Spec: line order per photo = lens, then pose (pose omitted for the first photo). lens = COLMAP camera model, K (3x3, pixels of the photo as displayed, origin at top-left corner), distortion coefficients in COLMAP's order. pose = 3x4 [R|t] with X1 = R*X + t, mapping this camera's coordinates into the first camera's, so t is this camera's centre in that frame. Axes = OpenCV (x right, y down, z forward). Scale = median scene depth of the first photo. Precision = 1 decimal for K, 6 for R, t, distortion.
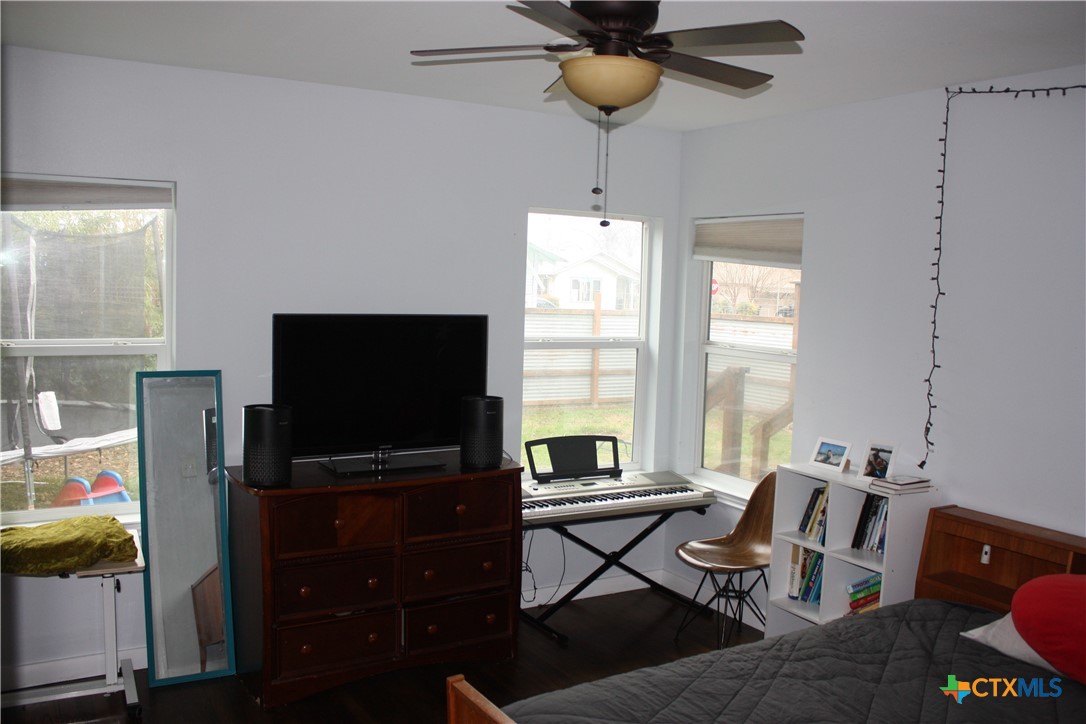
lens RADIAL K [[943.4, 0, 553.5], [0, 943.4, 361.1], [0, 0, 1]] dist [-0.158570, 0.143474]
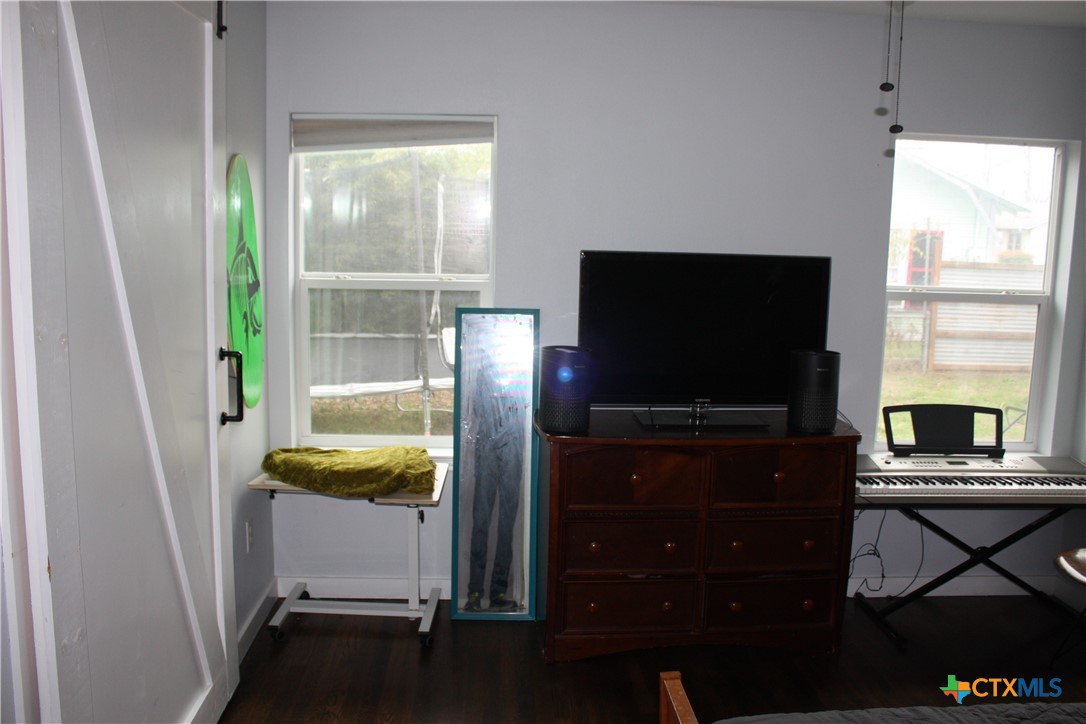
lens RADIAL K [[943.4, 0, 540.0], [0, 943.4, 362.0], [0, 0, 1]] dist [-0.158570, 0.143474]
pose [[0.881846, 0.059213, -0.467805, 0.101451], [-0.035107, 0.997575, 0.060091, 0.005387], [0.470229, -0.036567, 0.881787, 0.123061]]
